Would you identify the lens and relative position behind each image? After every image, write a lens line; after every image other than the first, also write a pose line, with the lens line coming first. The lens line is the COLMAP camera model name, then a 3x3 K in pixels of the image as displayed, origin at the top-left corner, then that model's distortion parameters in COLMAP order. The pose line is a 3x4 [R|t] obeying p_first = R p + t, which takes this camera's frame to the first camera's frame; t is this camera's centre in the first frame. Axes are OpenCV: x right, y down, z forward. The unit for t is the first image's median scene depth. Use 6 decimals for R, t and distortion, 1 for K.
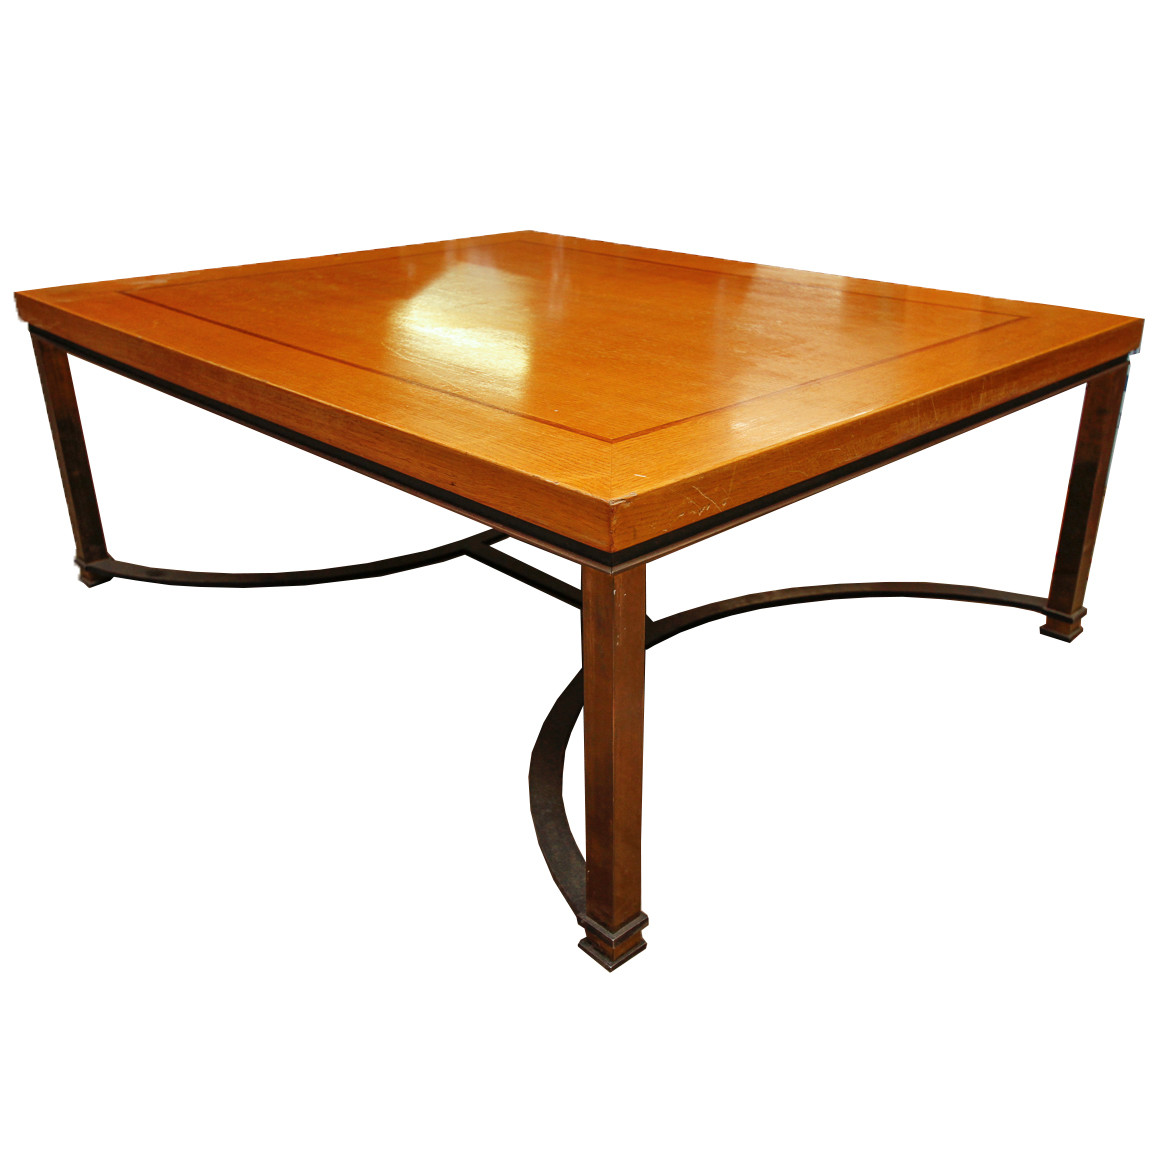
lens RADIAL K [[1133.3, 0, 604.7], [0, 1133.3, 575.3], [0, 0, 1]] dist [0.001384, 0.008083]
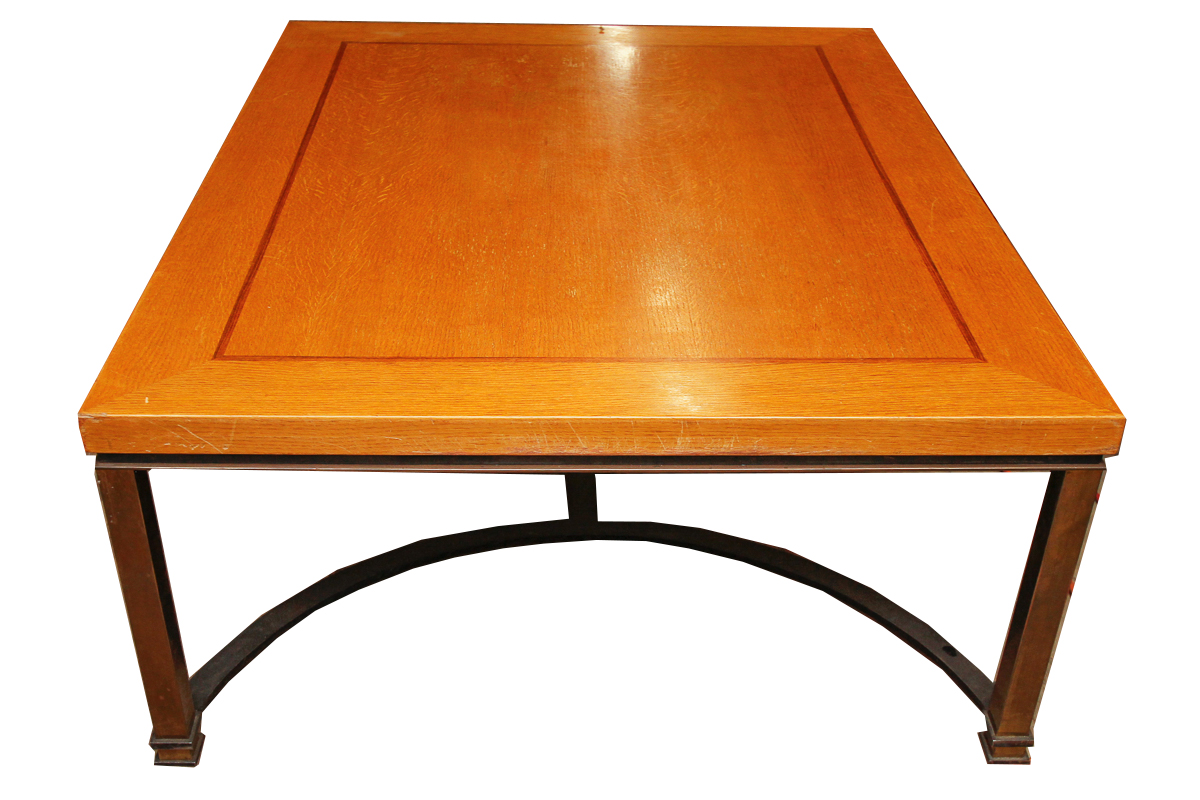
lens RADIAL K [[1367.3, 0, 573.6], [0, 1367.3, 461.1], [0, 0, 1]] dist [-0.004927, 0.002999]
pose [[0.723577, 0.396060, -0.565308, 0.929995], [-0.294826, 0.917868, 0.265698, -0.423614], [0.624111, -0.025585, 0.780917, 0.128788]]
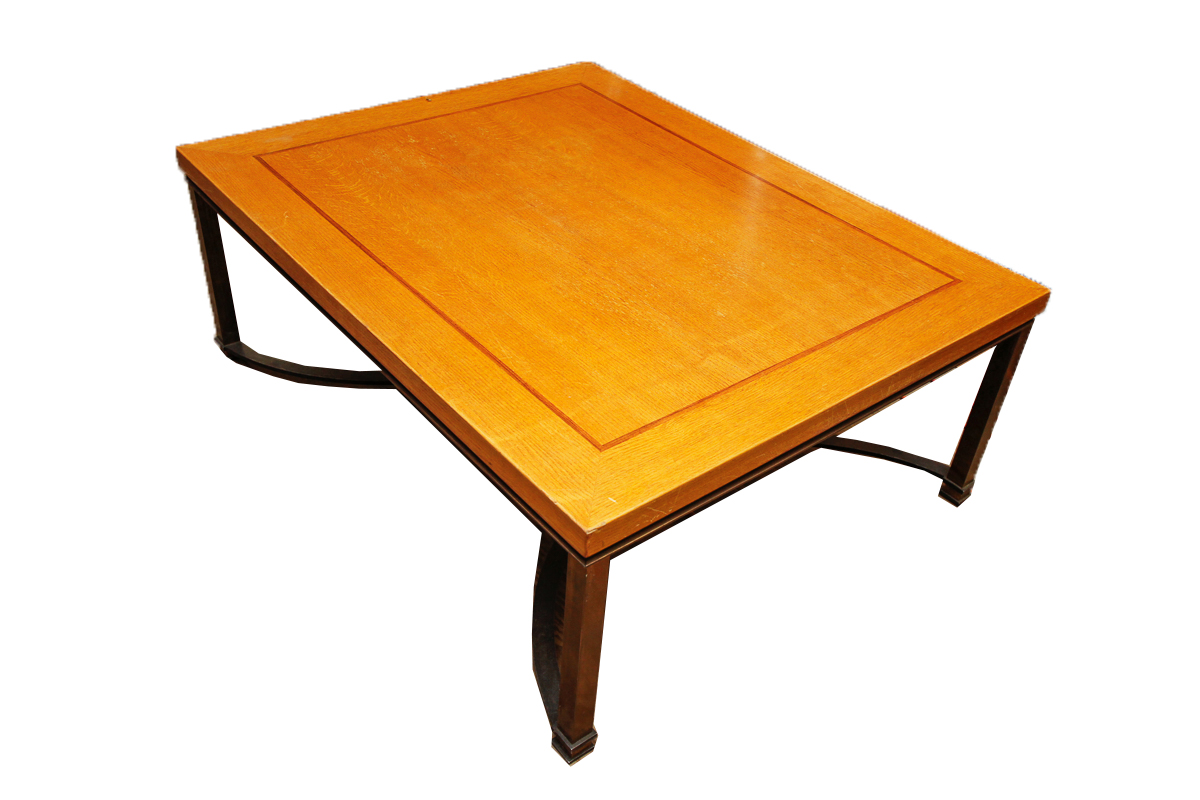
lens RADIAL K [[1027.1, 0, 600.0], [0, 1027.1, 400.0], [0, 0, 1]] dist [-0.004157, -0.000686]
pose [[0.993074, 0.111712, -0.036380, 0.038989], [-0.100750, 0.969039, 0.225417, -0.407003], [0.060435, -0.220190, 0.973583, -0.224454]]
